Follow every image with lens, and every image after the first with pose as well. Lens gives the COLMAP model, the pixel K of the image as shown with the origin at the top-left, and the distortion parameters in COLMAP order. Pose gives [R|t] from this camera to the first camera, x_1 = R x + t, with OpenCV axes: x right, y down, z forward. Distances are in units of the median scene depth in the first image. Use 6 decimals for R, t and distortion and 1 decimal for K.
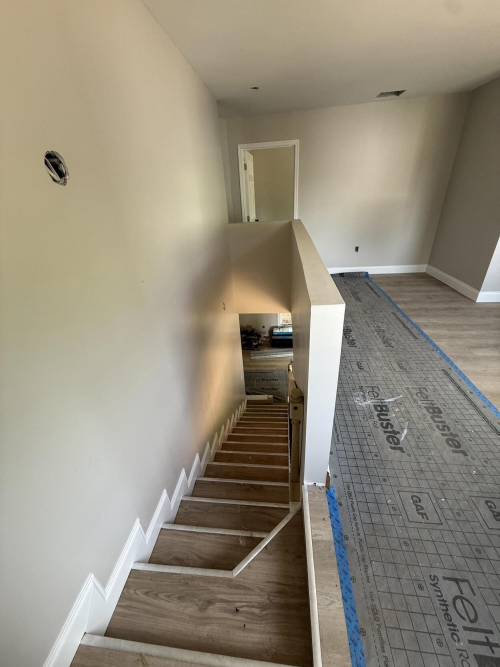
lens RADIAL K [[266.0, 0, 250.0], [0, 266.0, 333.5], [0, 0, 1]] dist [0.002058, -0.000099]
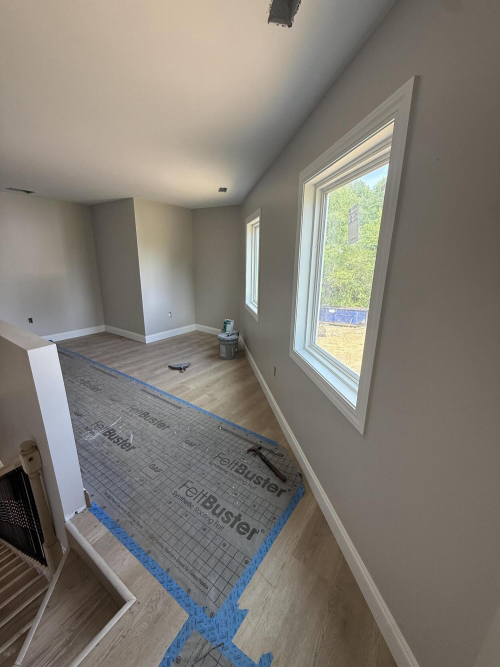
lens RADIAL K [[266.0, 0, 250.0], [0, 266.0, 333.5], [0, 0, 1]] dist [0.002058, -0.000099]
pose [[0.468585, -0.164672, 0.867935, -0.177702], [0.374506, 0.926850, -0.026340, 0.124249], [-0.800109, 0.337389, 0.495979, -0.259644]]
